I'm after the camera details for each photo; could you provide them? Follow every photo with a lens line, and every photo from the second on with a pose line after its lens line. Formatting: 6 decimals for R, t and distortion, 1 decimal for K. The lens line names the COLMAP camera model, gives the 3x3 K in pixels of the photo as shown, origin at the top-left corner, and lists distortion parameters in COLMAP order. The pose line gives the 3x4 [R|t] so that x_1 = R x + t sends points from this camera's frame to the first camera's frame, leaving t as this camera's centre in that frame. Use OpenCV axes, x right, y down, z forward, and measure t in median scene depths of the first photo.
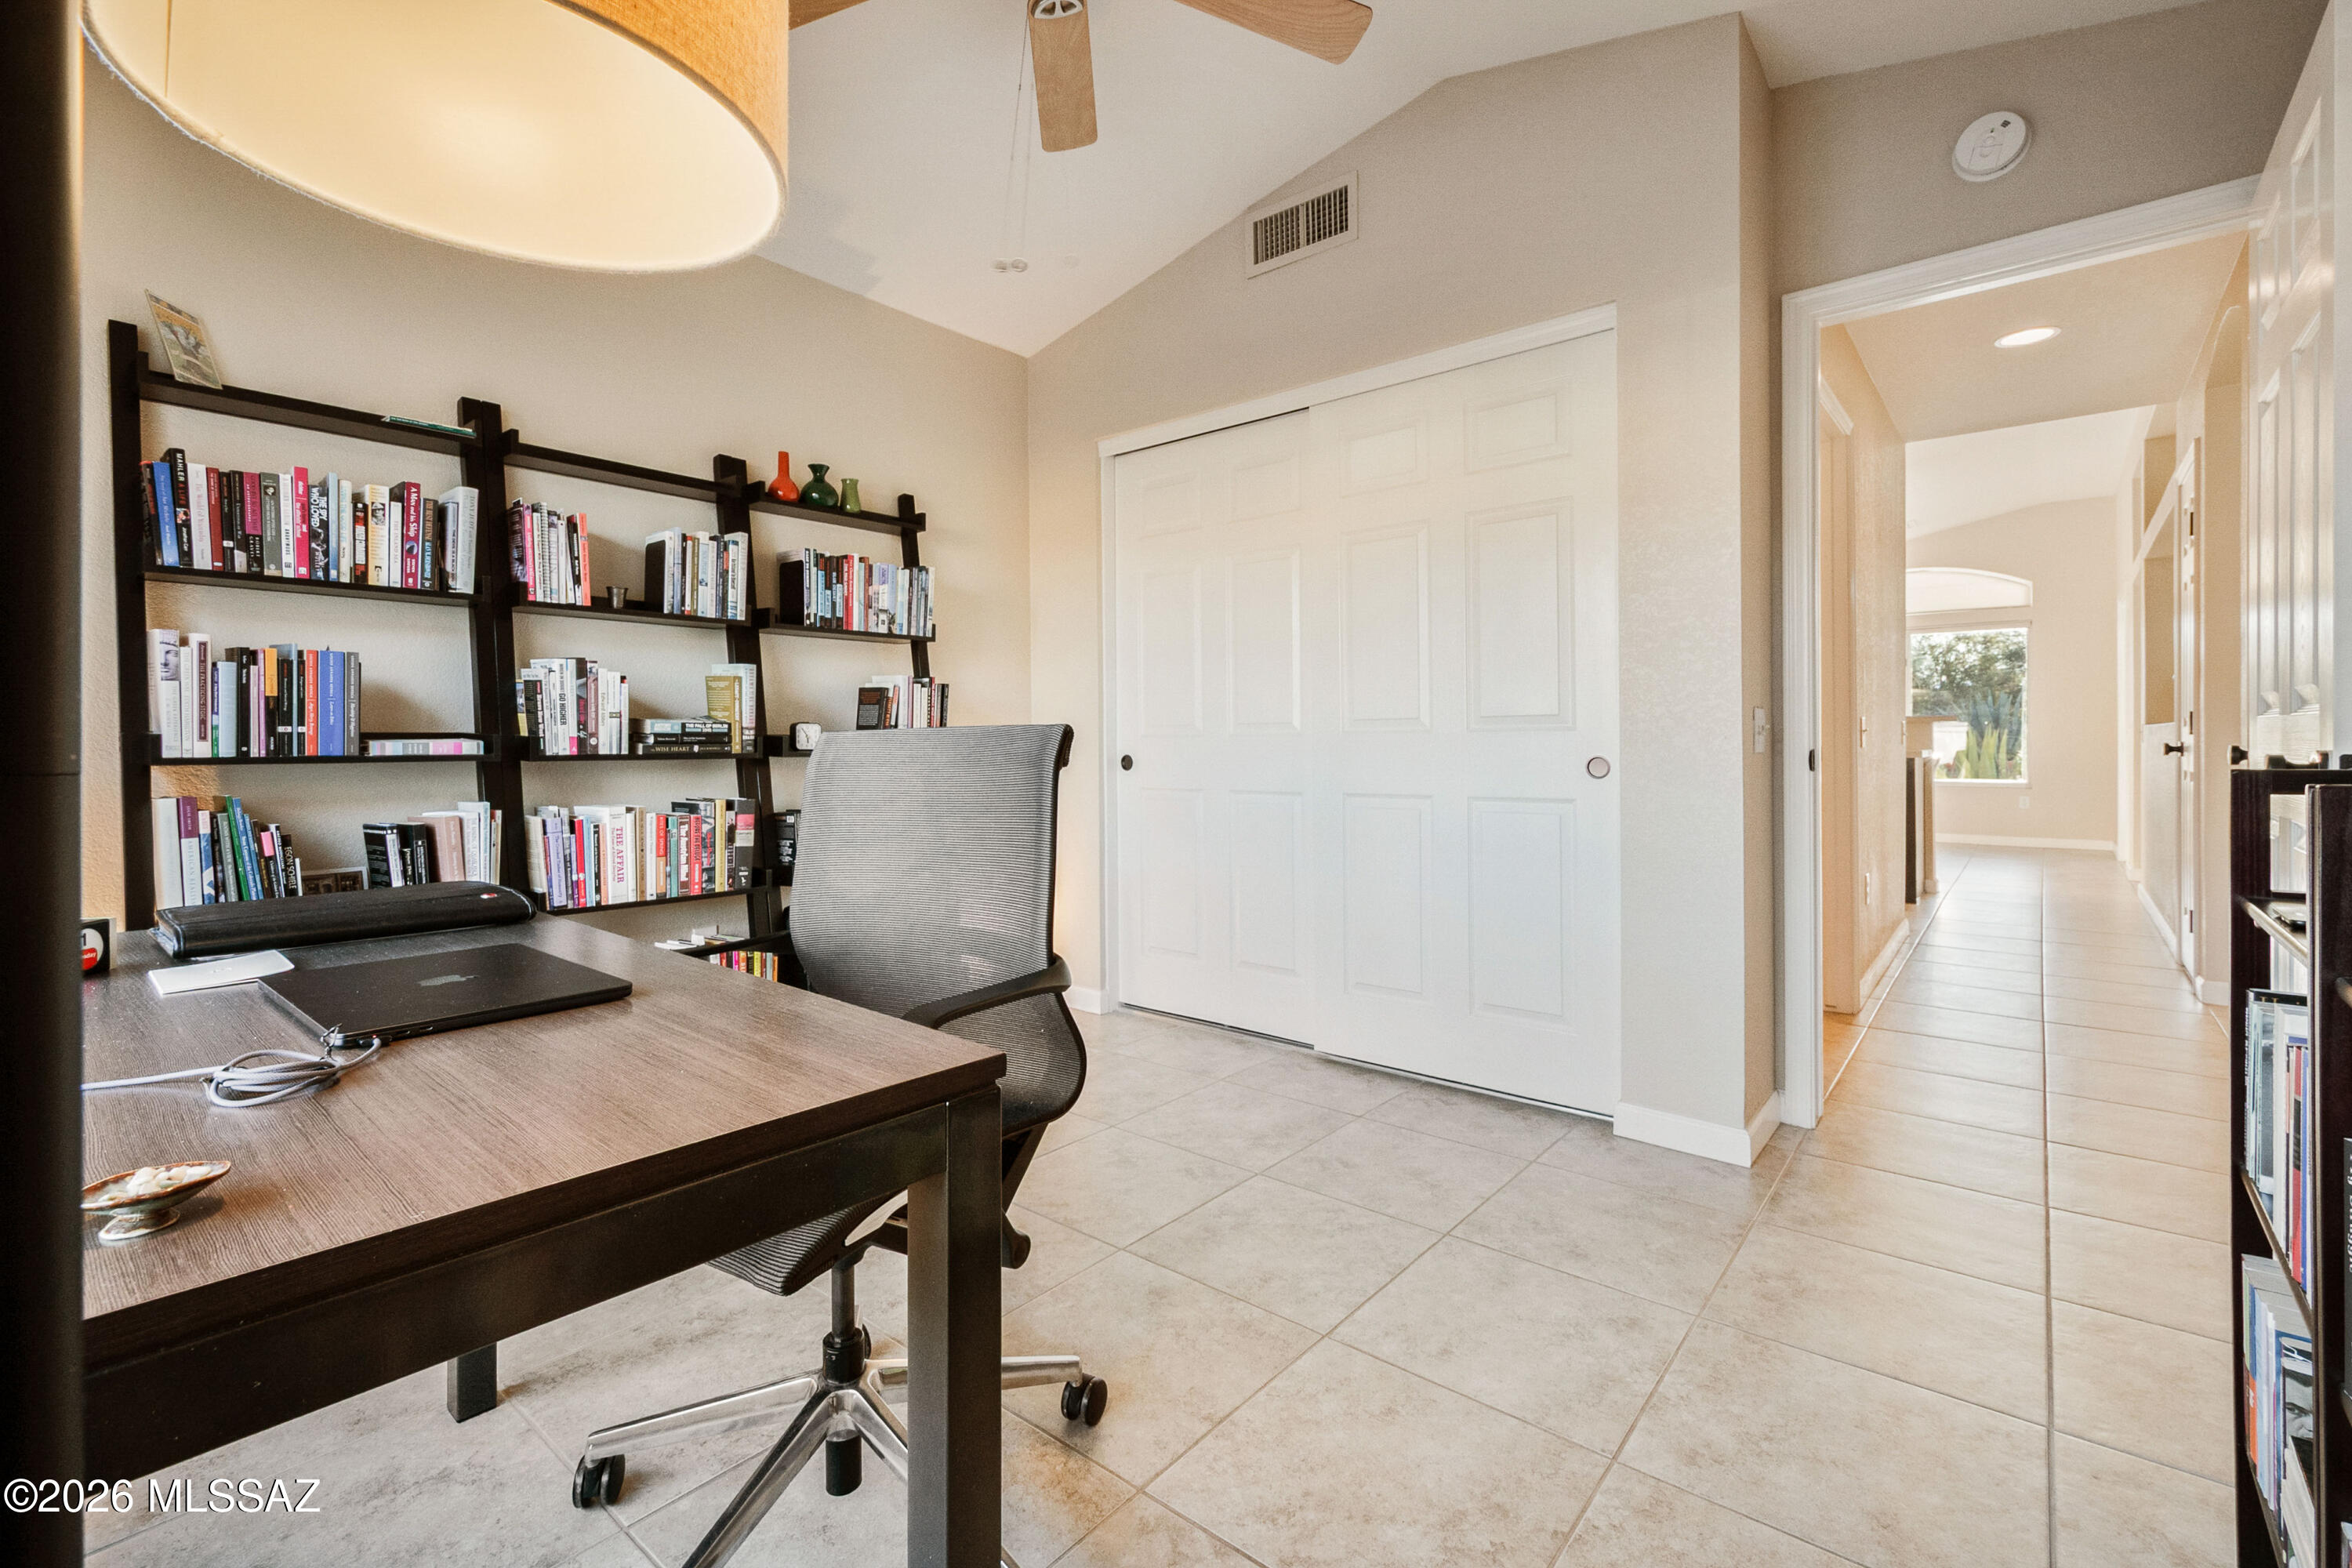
lens RADIAL K [[1039.8, 0, 1179.4], [0, 1039.8, 731.3], [0, 0, 1]] dist [-0.001279, -0.000209]
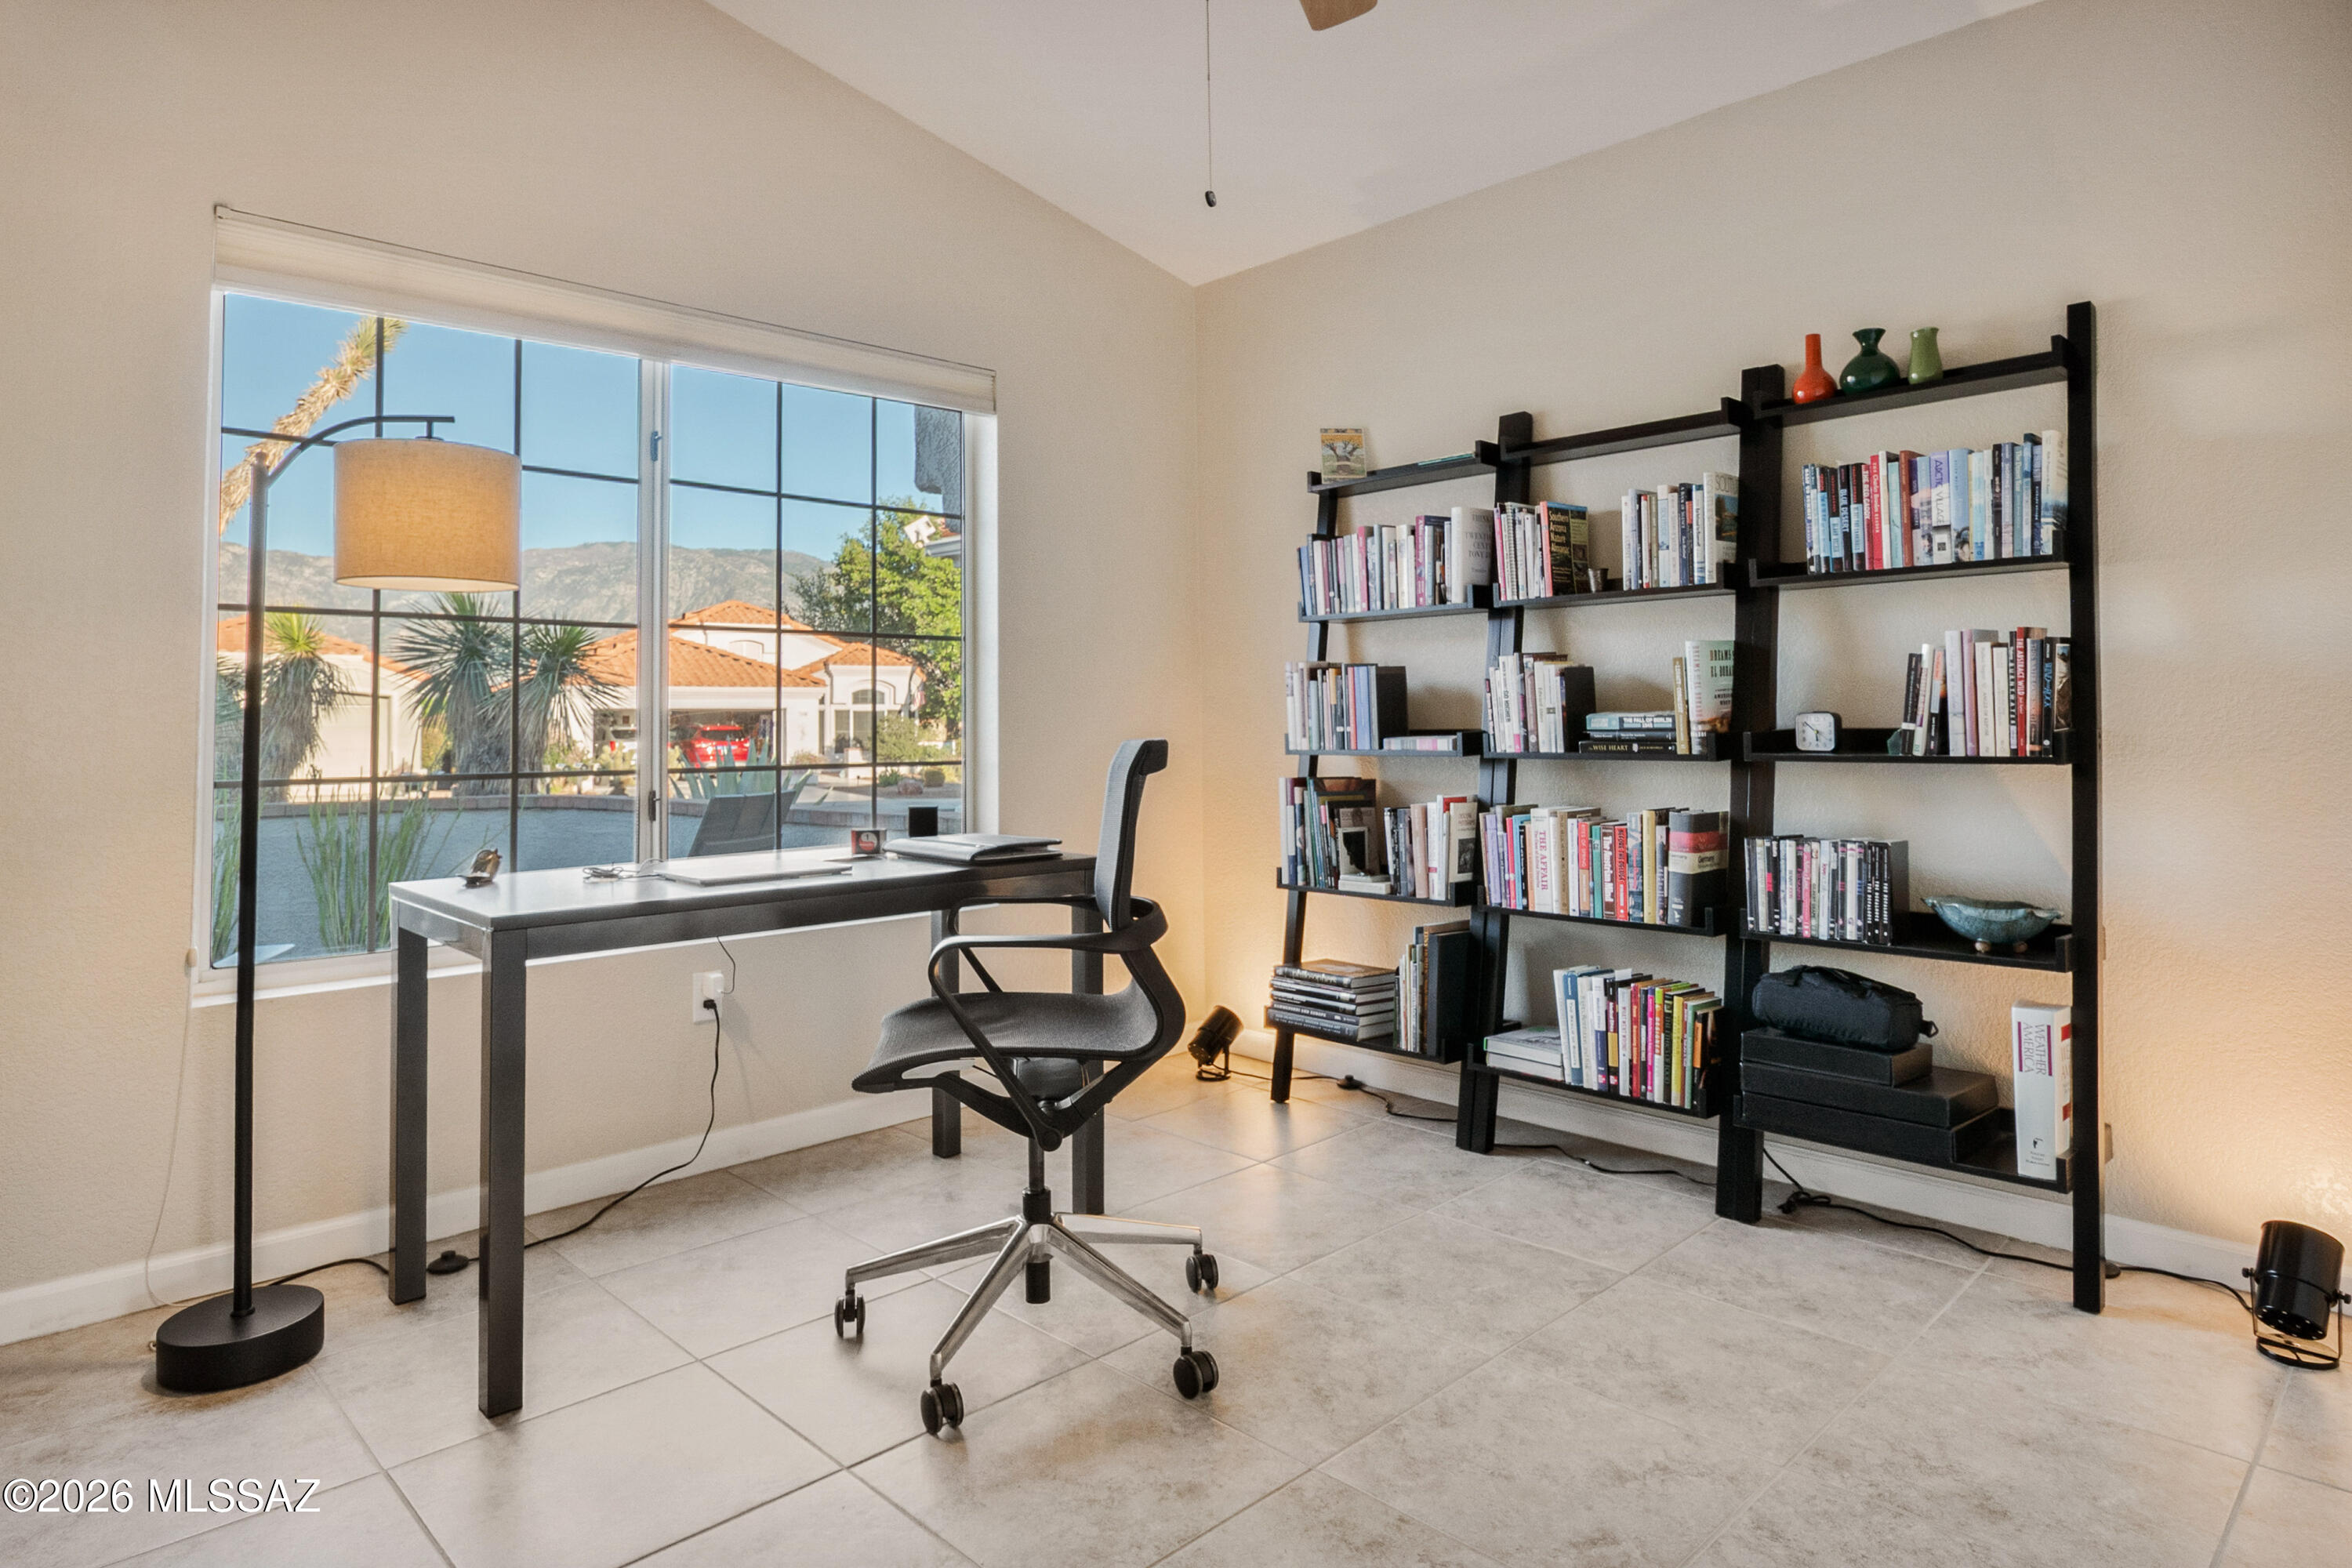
lens RADIAL K [[1327.8, 0, 1189.3], [0, 1327.8, 684.2], [0, 0, 1]] dist [0.019761, 0.000278]
pose [[-0.096730, -0.035693, -0.994670, 0.628606], [0.012363, 0.999237, -0.037059, 0.000756], [0.995234, -0.015882, -0.096215, 0.729616]]
